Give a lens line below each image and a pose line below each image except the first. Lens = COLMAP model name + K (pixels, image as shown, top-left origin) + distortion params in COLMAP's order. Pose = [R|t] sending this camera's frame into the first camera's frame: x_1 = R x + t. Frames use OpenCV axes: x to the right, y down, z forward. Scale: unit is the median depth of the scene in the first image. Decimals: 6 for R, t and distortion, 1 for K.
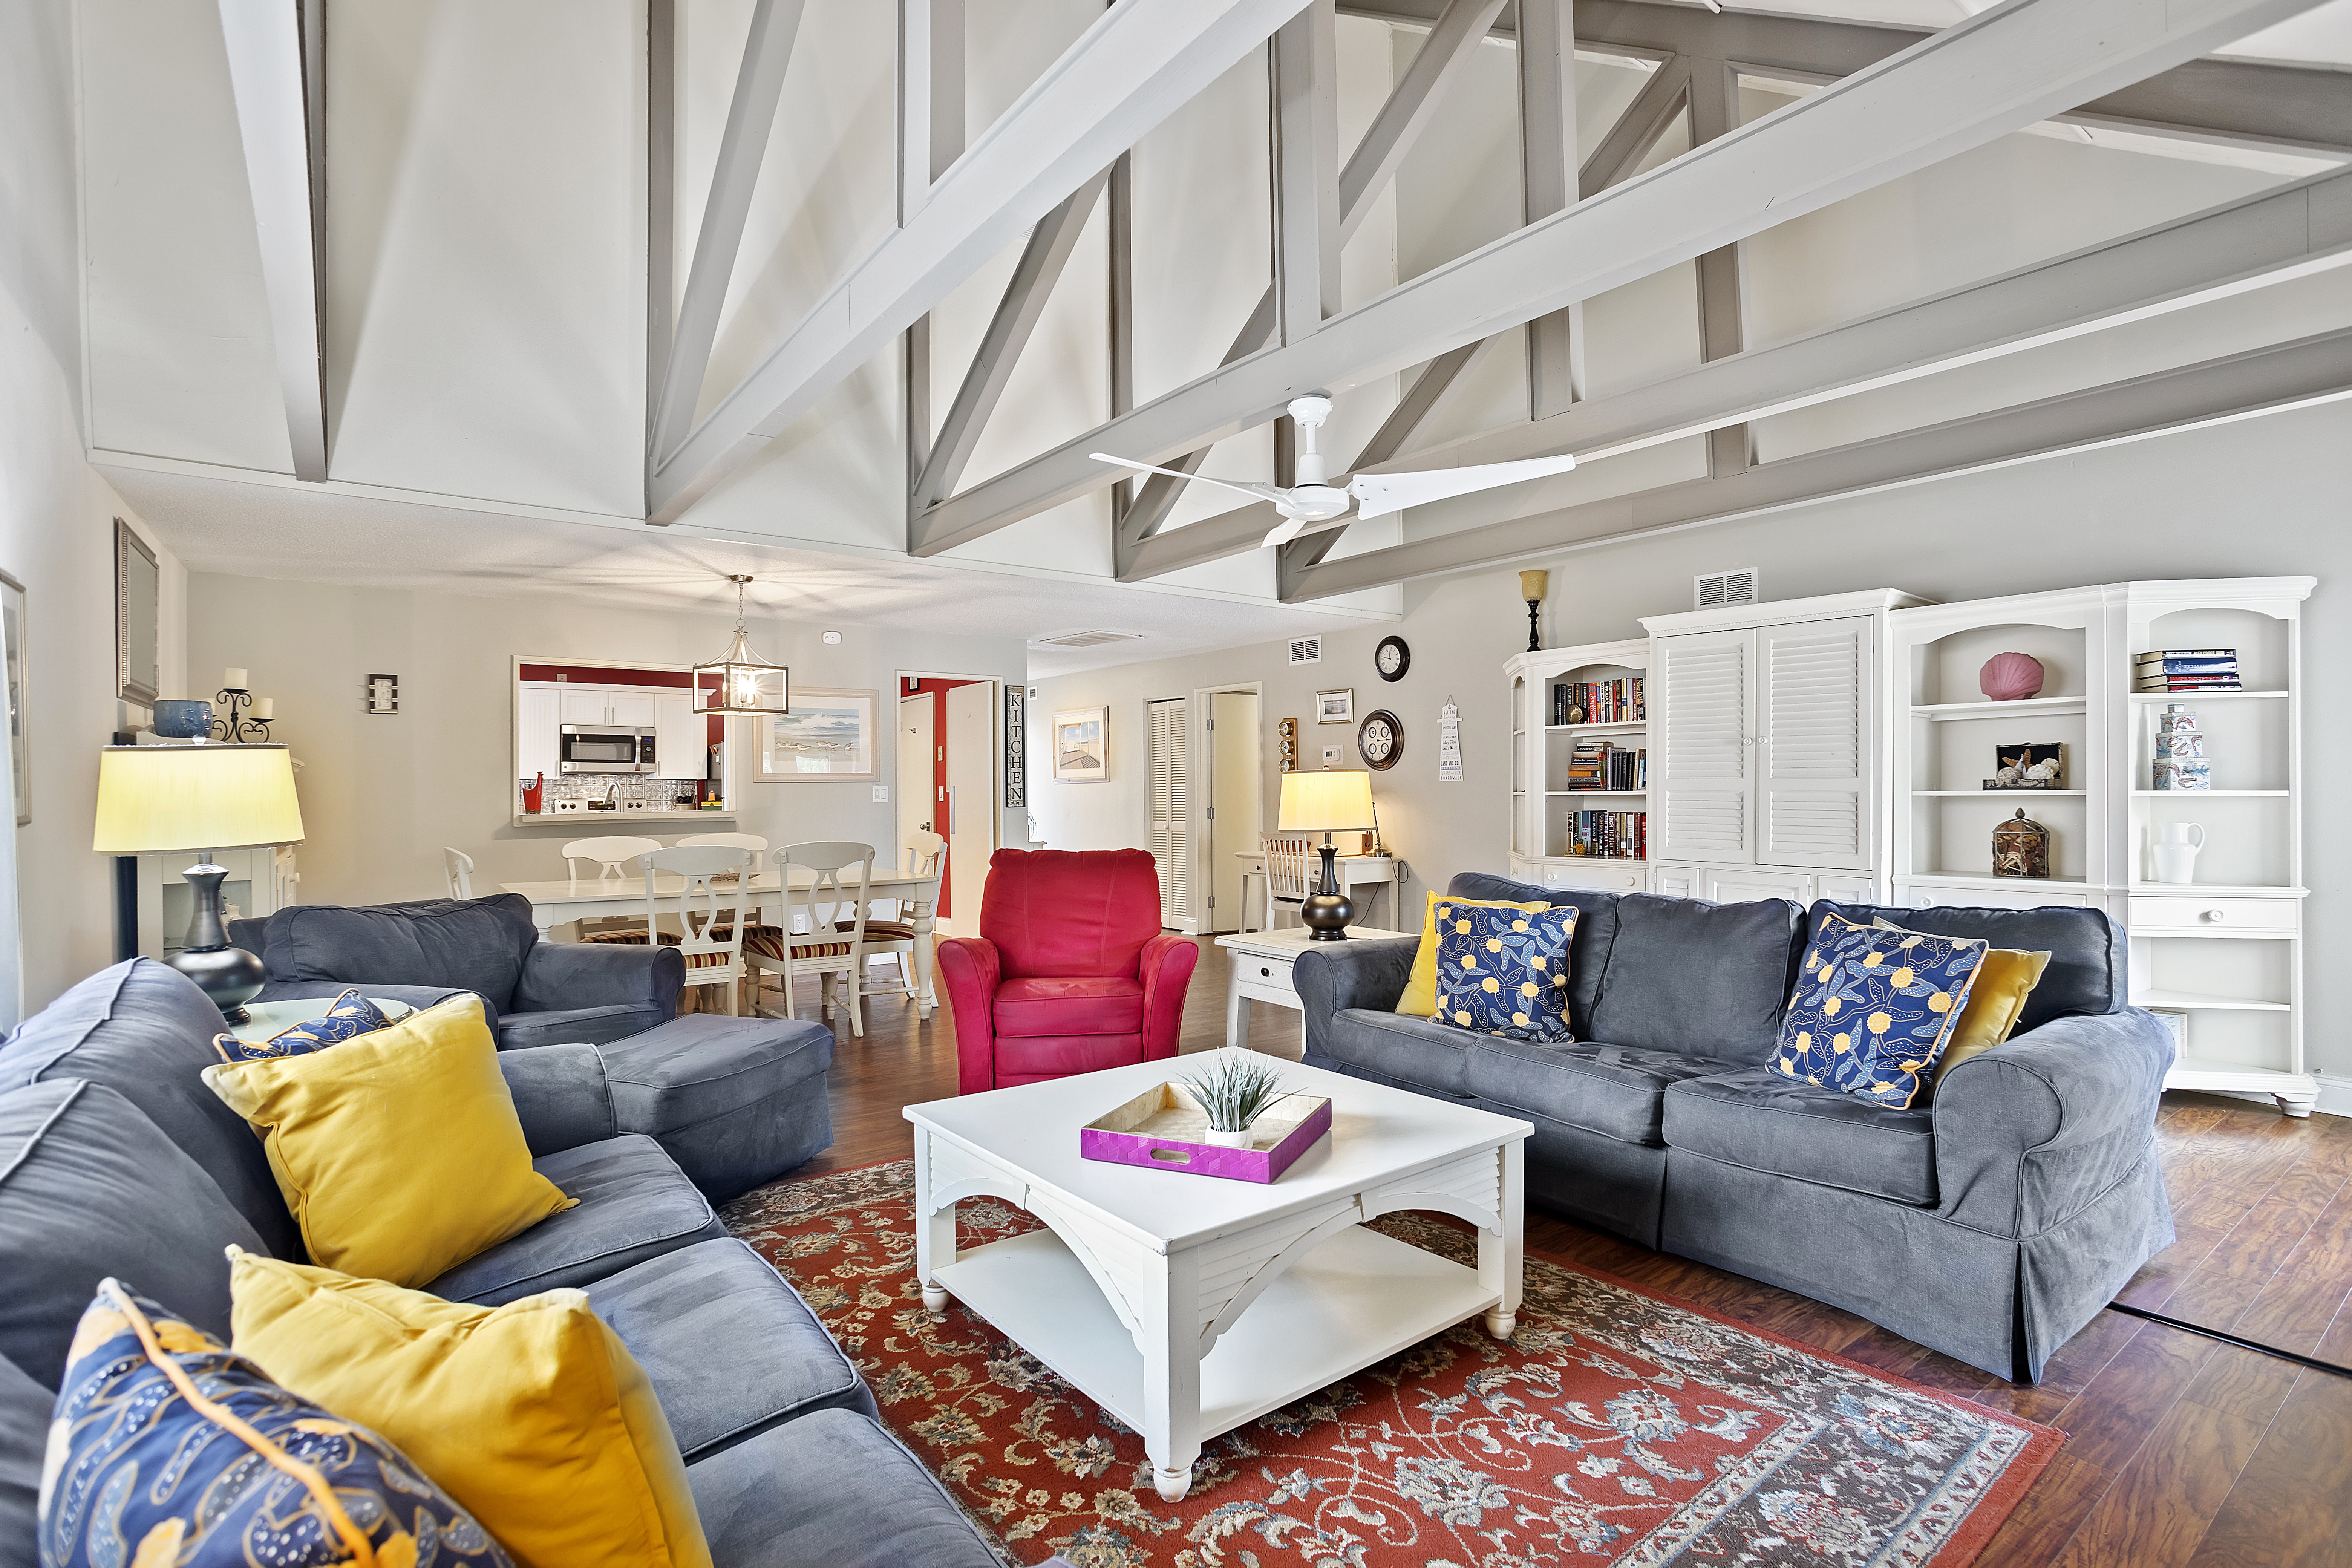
lens RADIAL K [[1150.1, 0, 1181.8], [0, 1150.1, 796.2], [0, 0, 1]] dist [-0.063669, 0.020043]
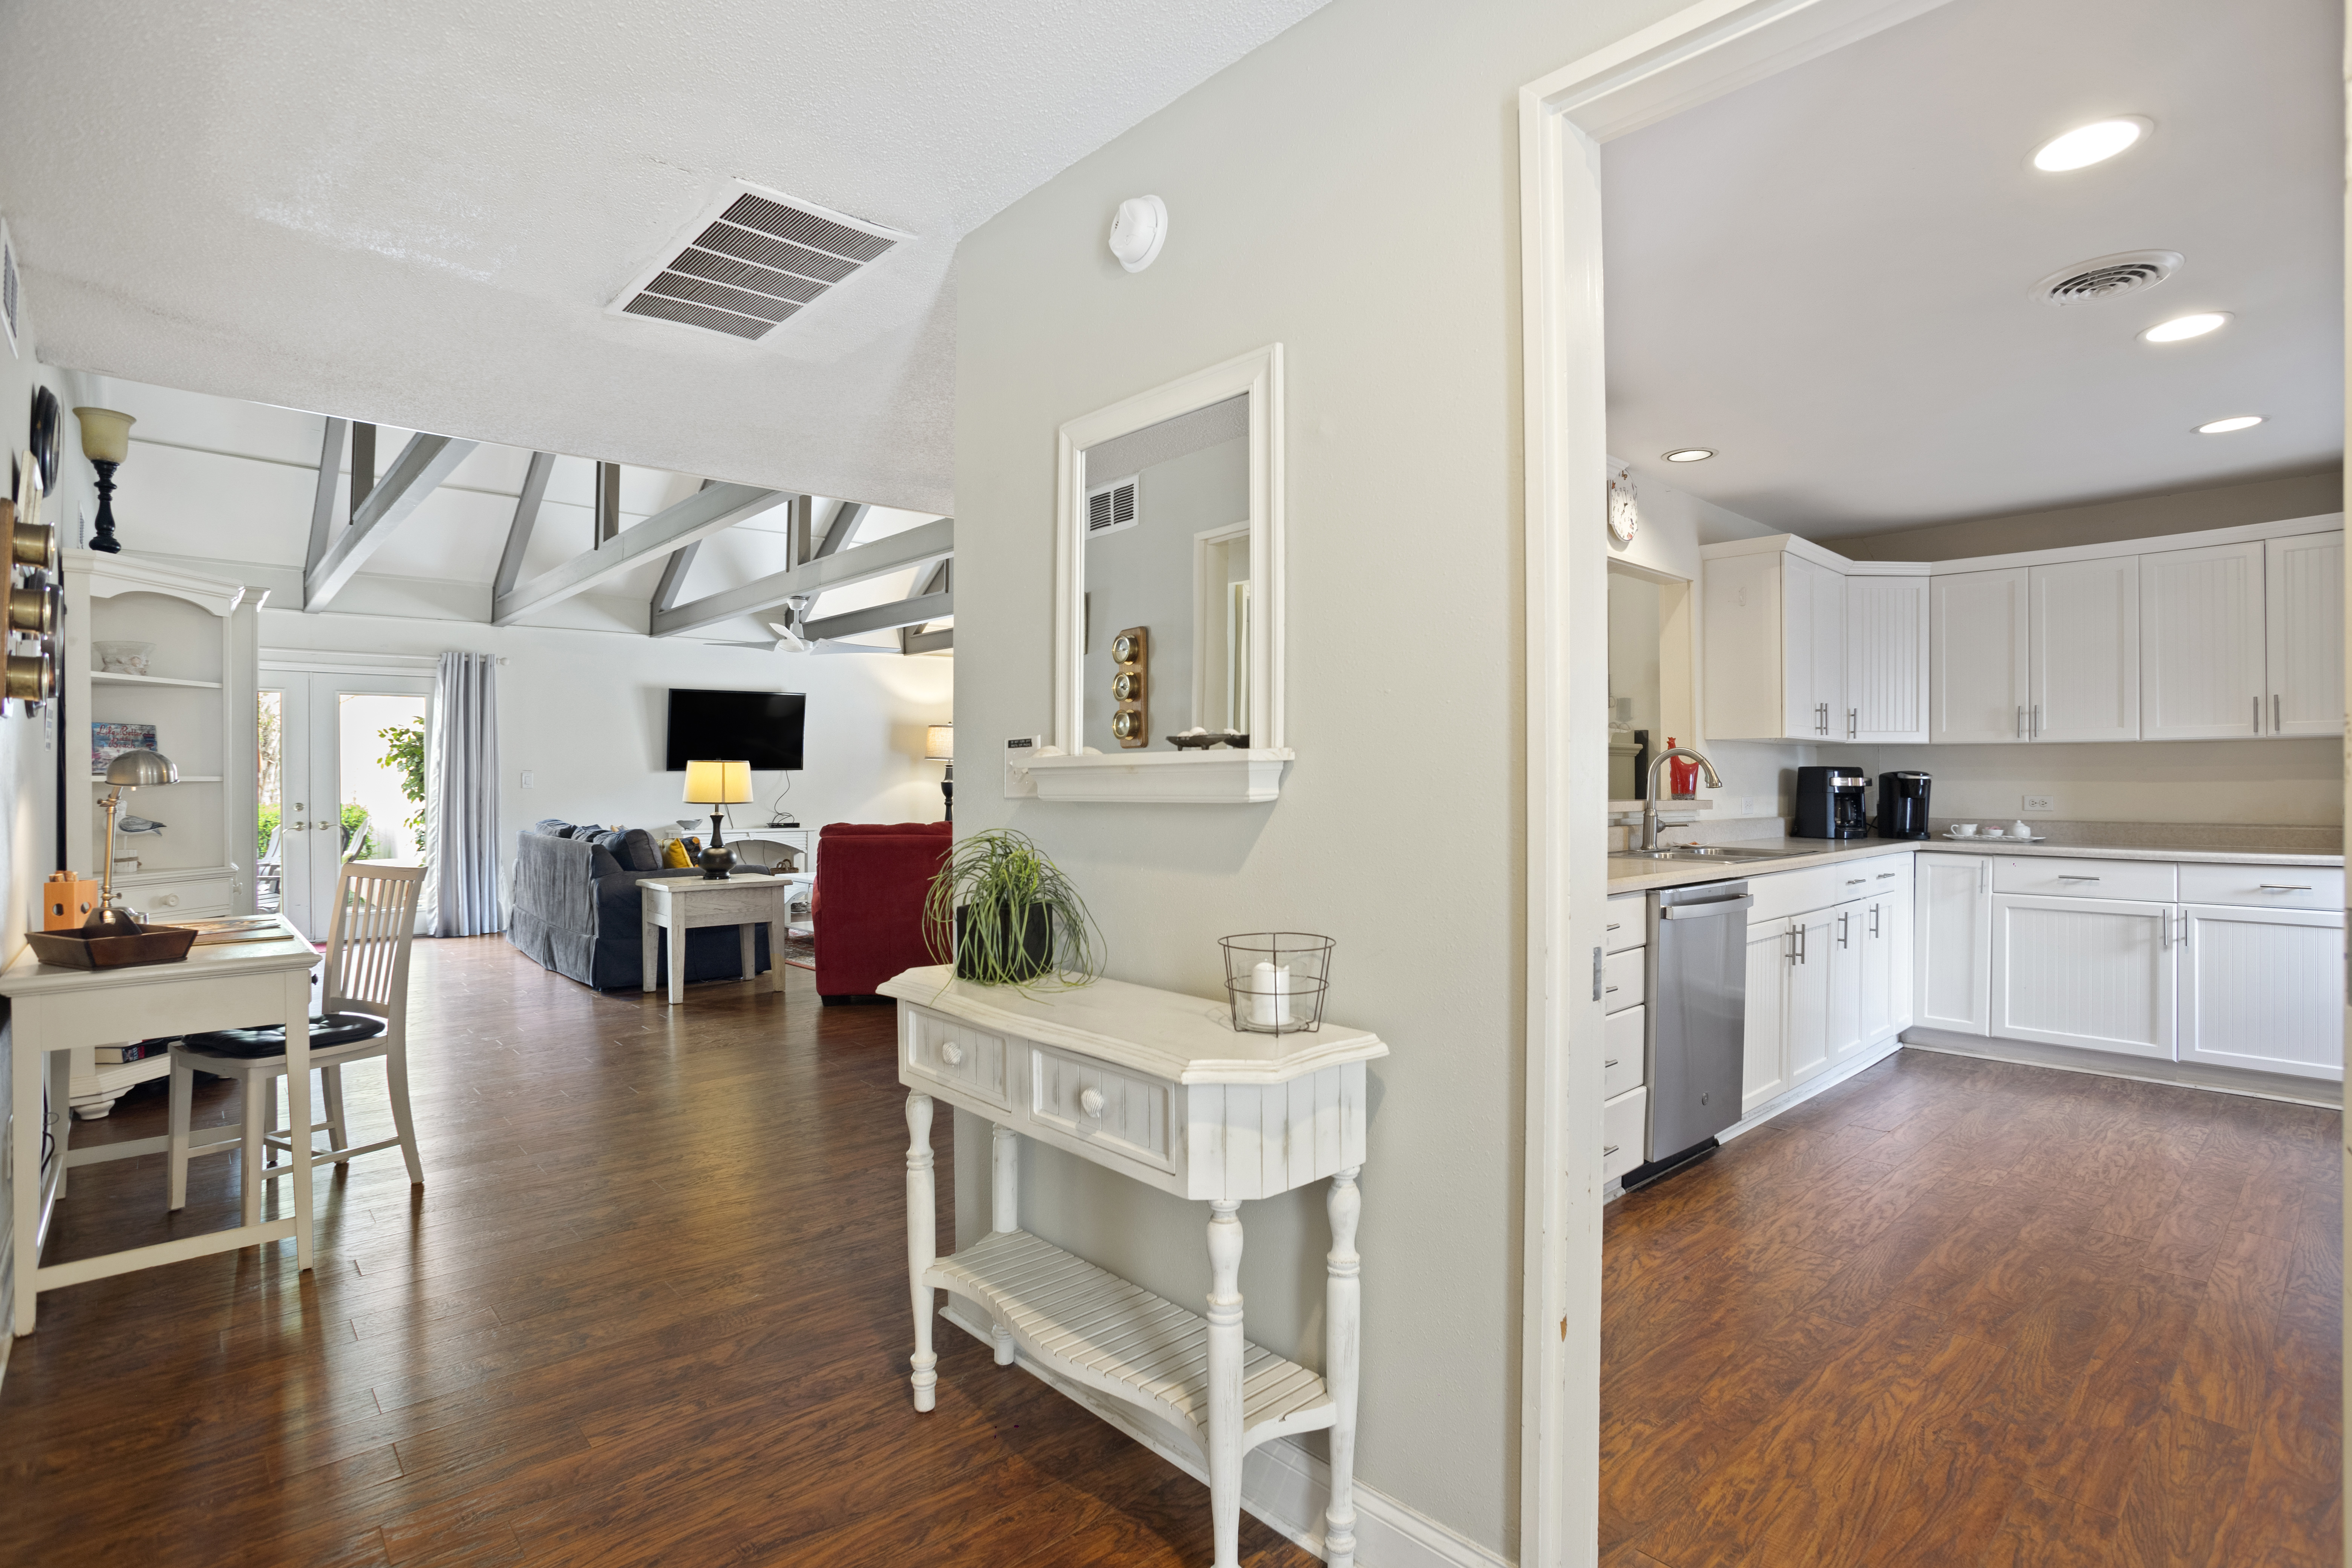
lens RADIAL K [[1150.1, 0, 1172.9], [0, 1150.1, 781.8], [0, 0, 1]] dist [-0.063669, 0.020043]
pose [[-0.995051, 0.006525, -0.099156, -0.142943], [0.005892, 0.999960, 0.006673, -0.001060], [0.099195, 0.006056, -0.995050, 1.175196]]
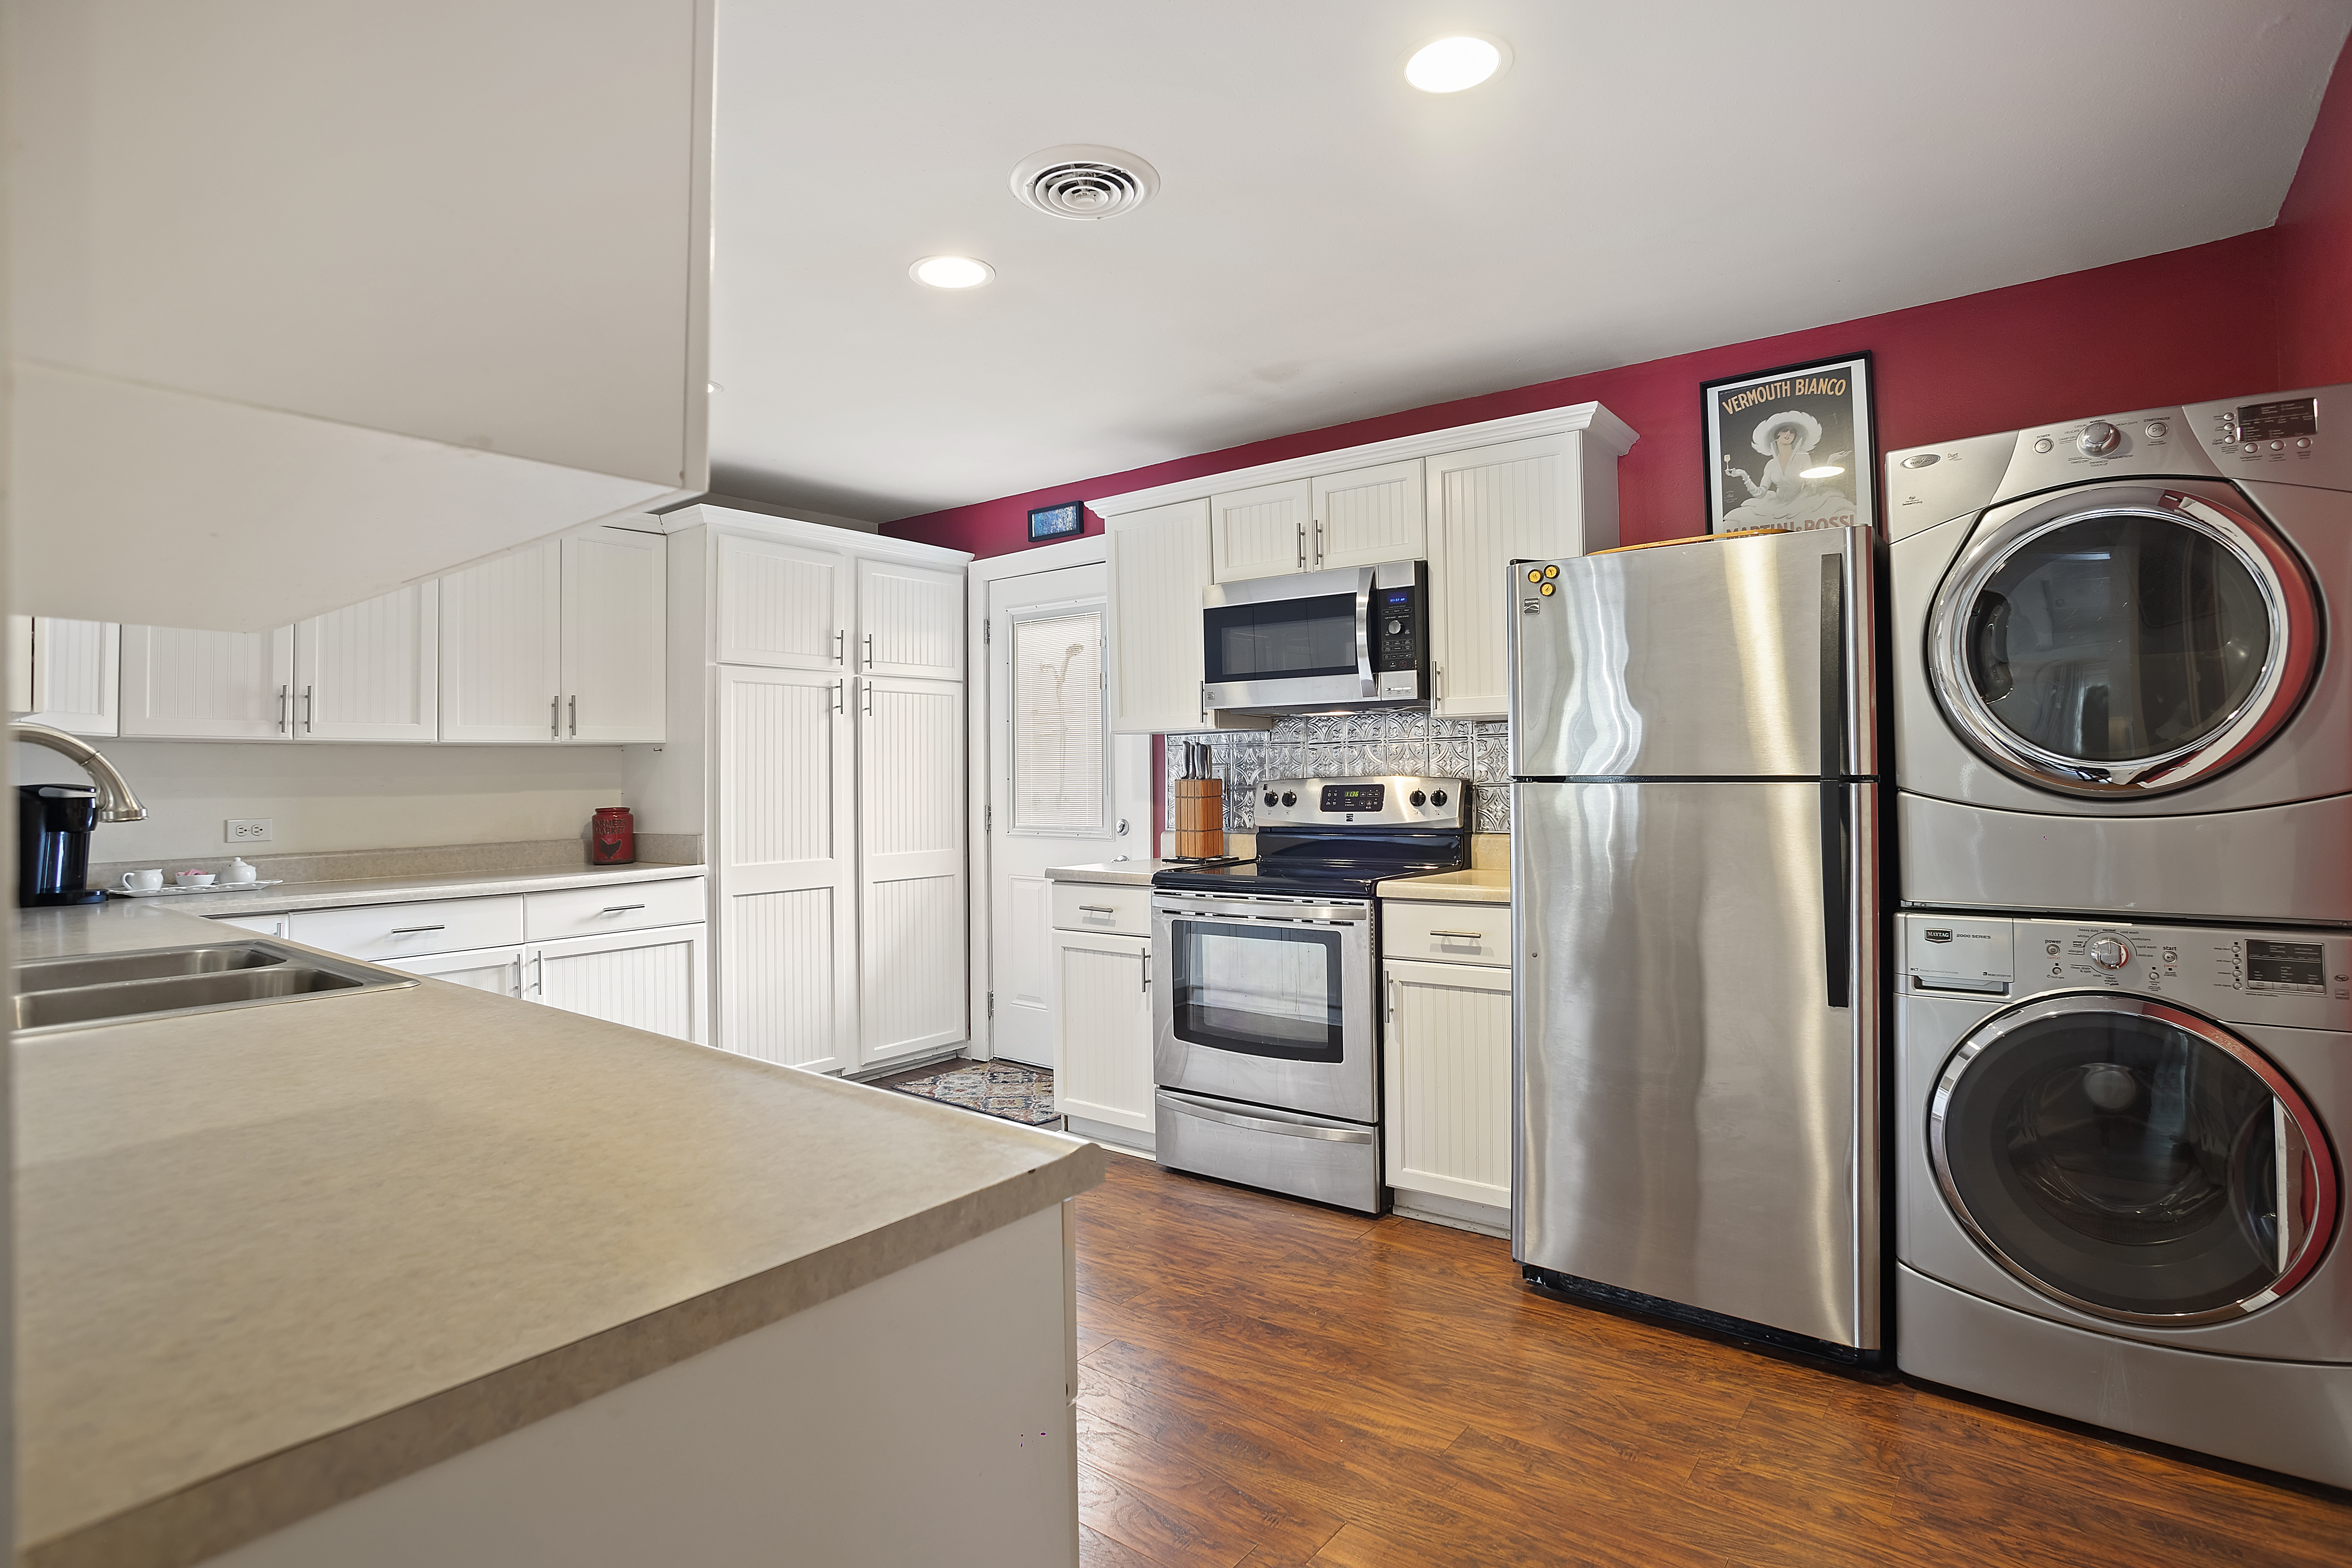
lens RADIAL K [[1150.1, 0, 1212.8], [0, 1150.1, 789.3], [0, 0, 1]] dist [-0.063669, 0.020043]
pose [[0.281141, 0.009244, -0.959622, -0.174066], [0.010796, 0.999860, 0.012795, 0.000371], [0.959606, -0.013958, 0.281002, 0.889398]]
